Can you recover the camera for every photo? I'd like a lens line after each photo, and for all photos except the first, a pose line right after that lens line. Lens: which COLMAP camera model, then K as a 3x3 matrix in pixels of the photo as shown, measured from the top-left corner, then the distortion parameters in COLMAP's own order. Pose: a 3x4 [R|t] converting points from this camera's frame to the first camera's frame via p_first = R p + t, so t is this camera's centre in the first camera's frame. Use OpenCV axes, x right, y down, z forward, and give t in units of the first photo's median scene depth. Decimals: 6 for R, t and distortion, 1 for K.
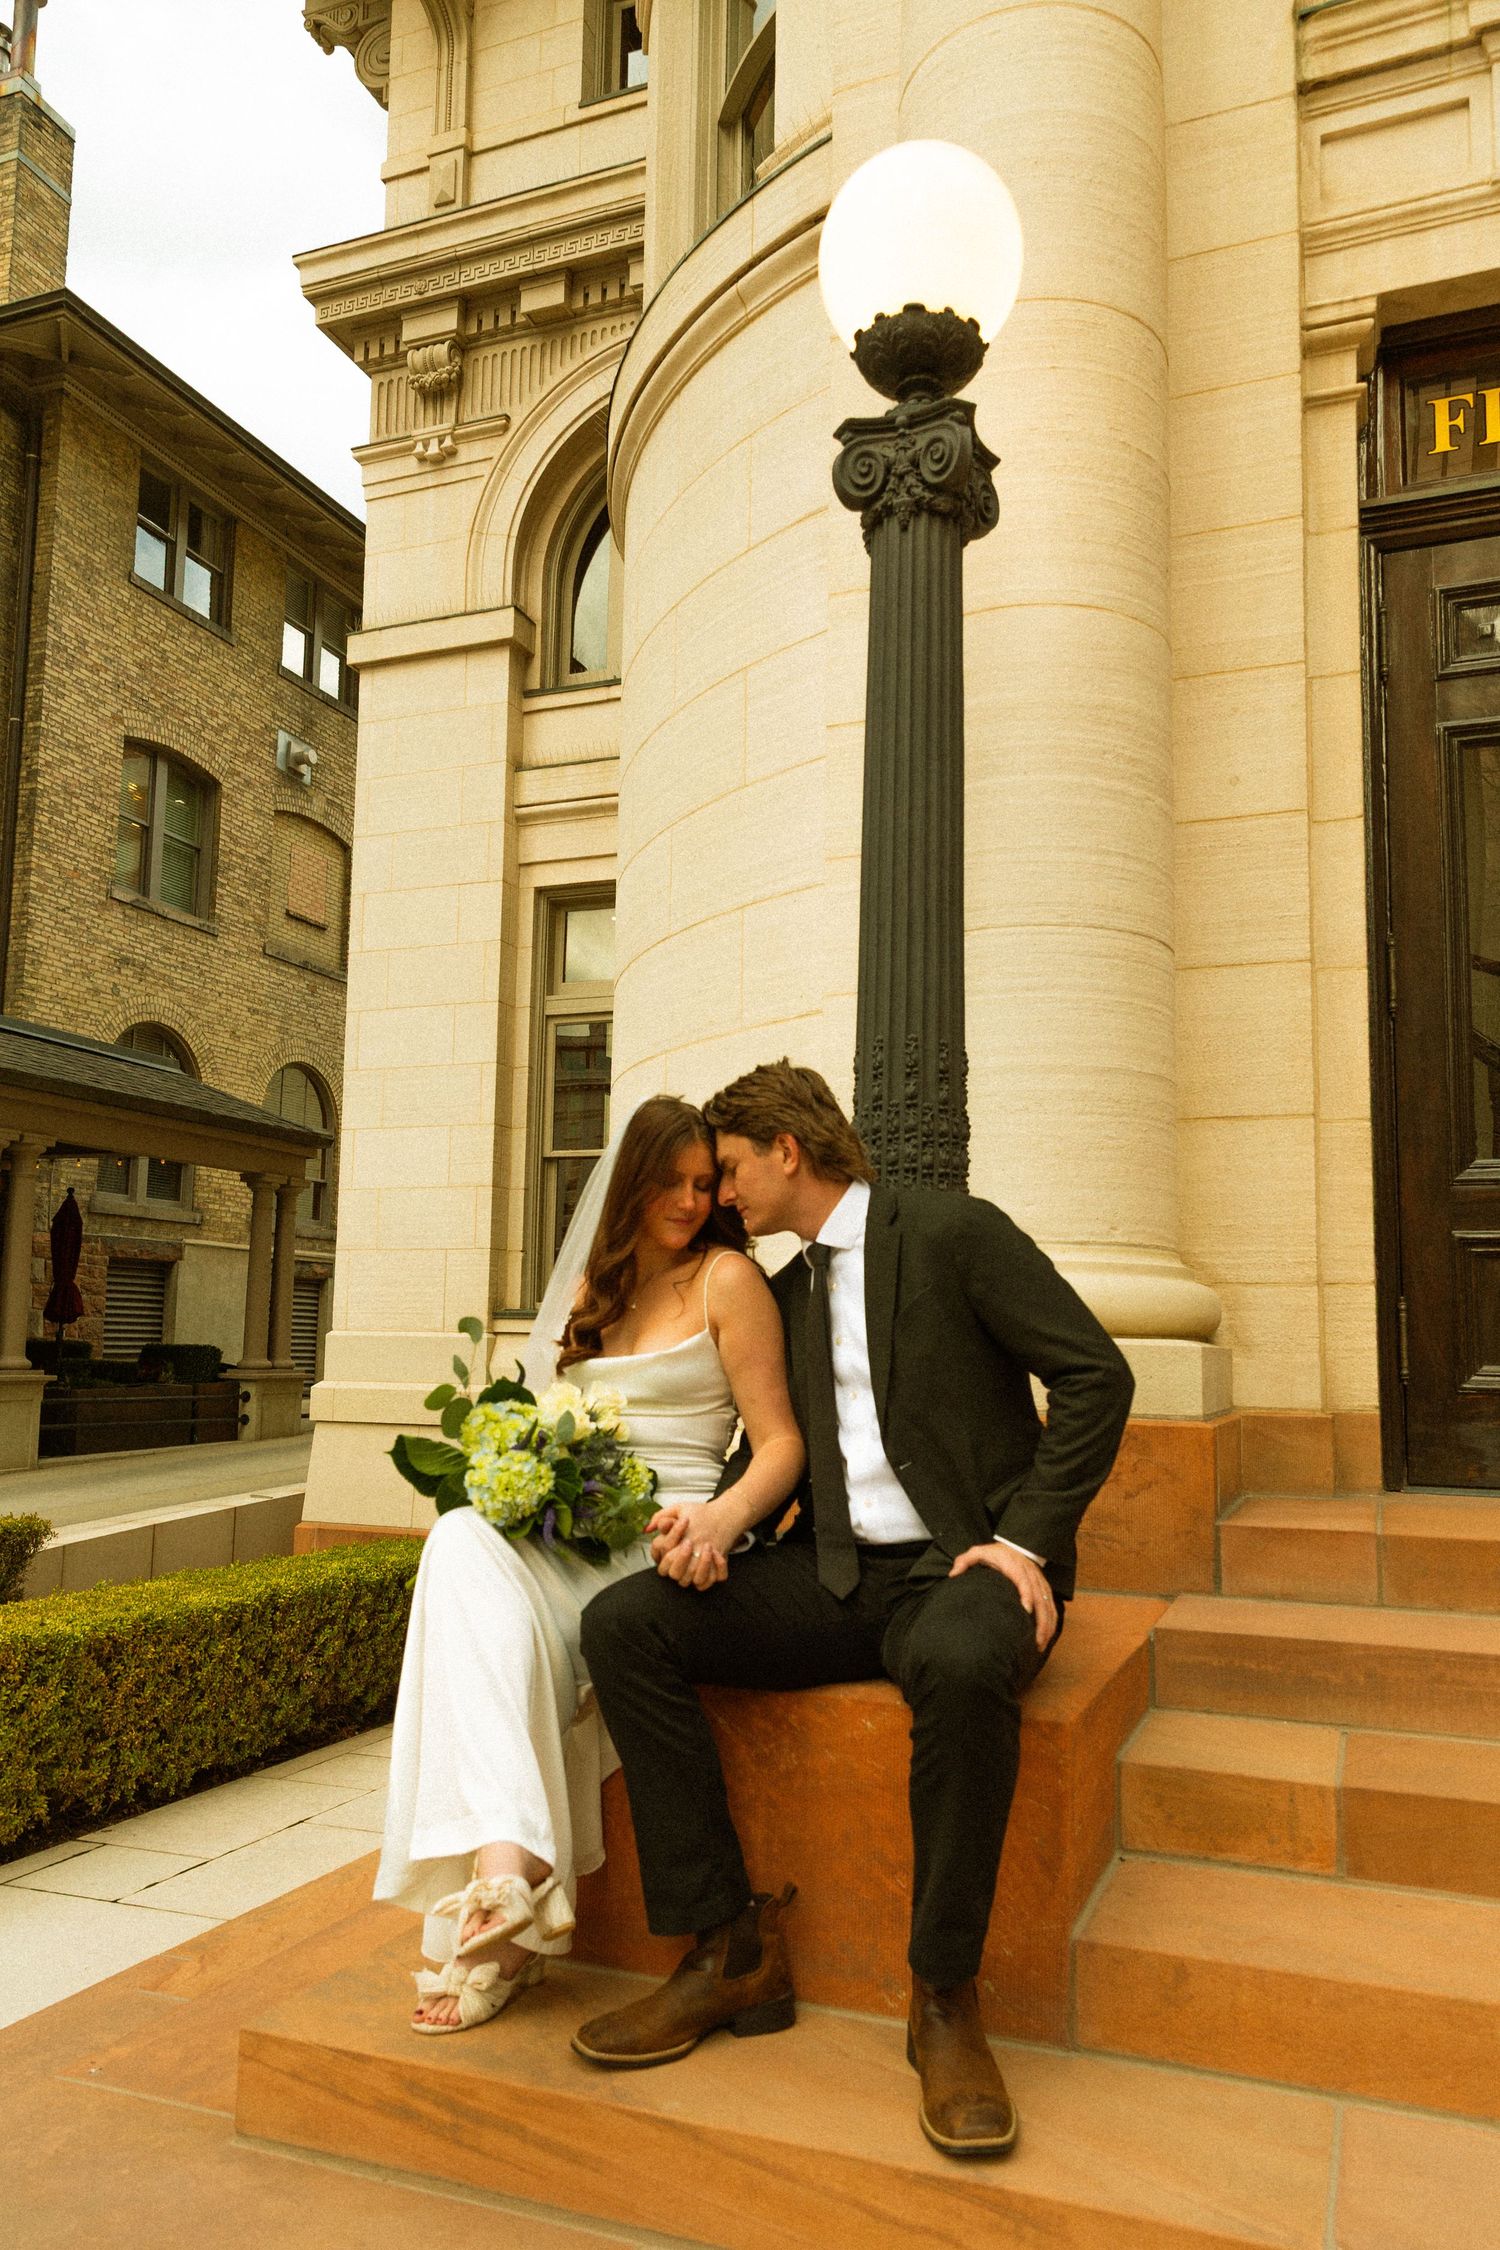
lens RADIAL K [[1693.5, 0, 779.3], [0, 1693.5, 1145.0], [0, 0, 1]] dist [0.007227, 0.023825]
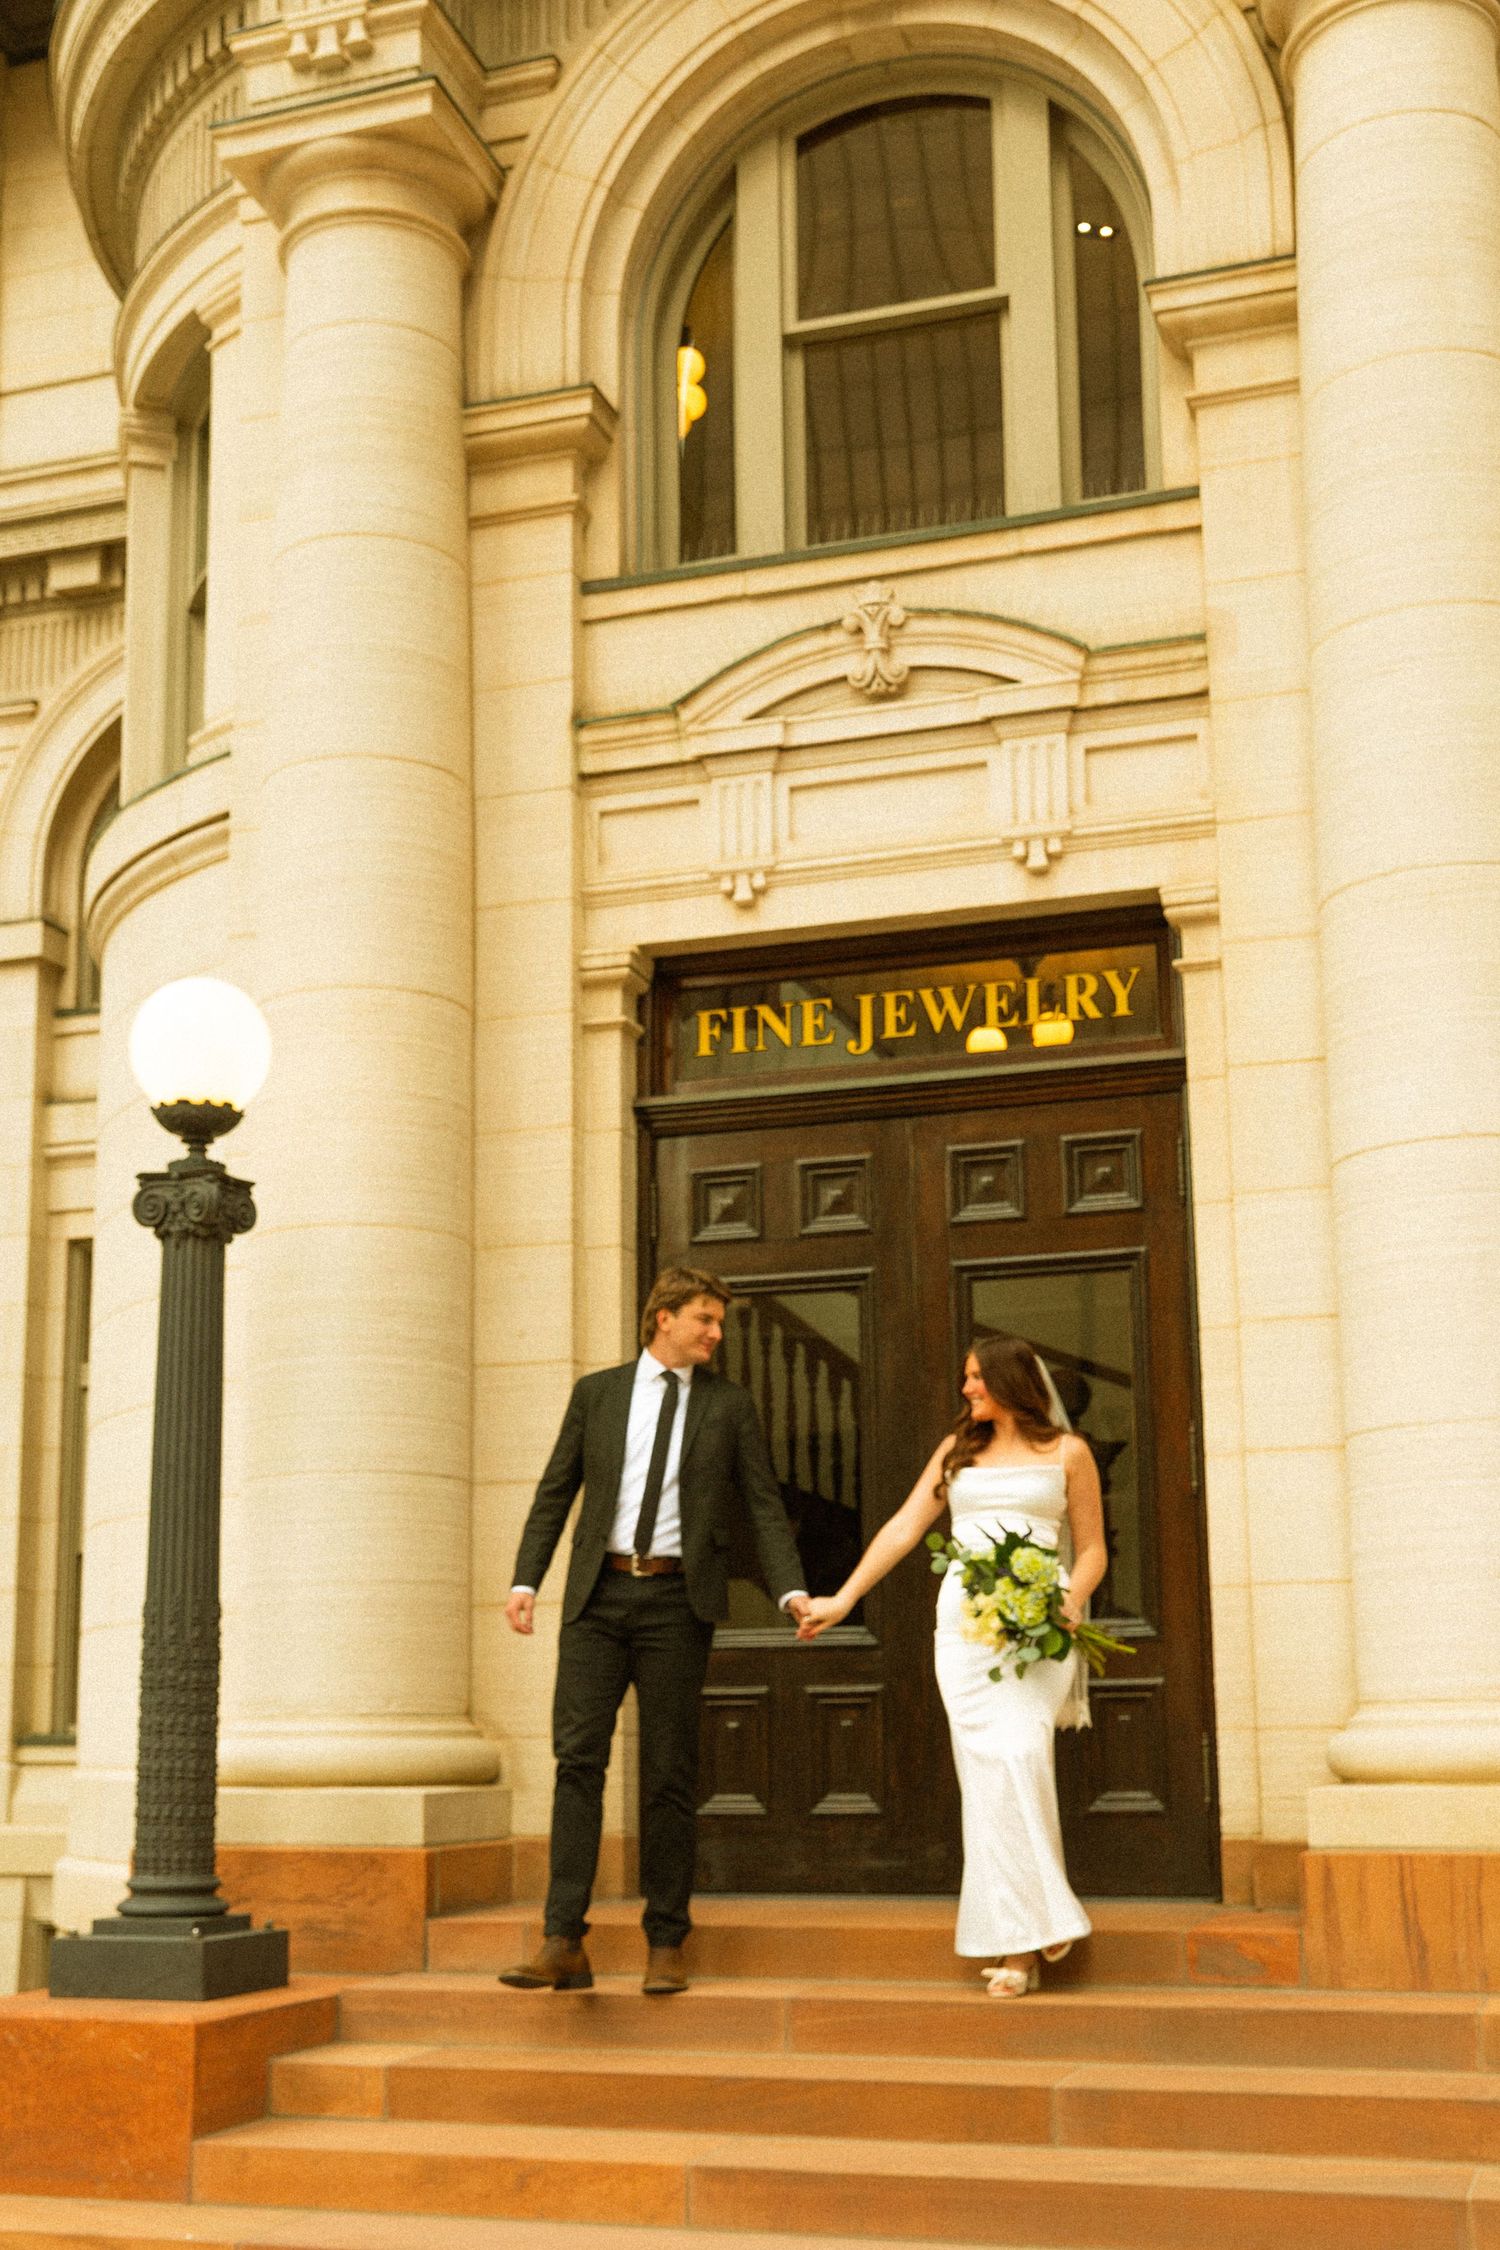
lens RADIAL K [[2753.0, 0, 754.6], [0, 2753.0, 1213.4], [0, 0, 1]] dist [0.007780, 0.000000]
pose [[0.998533, -0.016423, 0.051605, 0.329516], [0.019714, 0.997761, -0.063915, -0.165382], [-0.050439, 0.064839, 0.996620, -1.042209]]
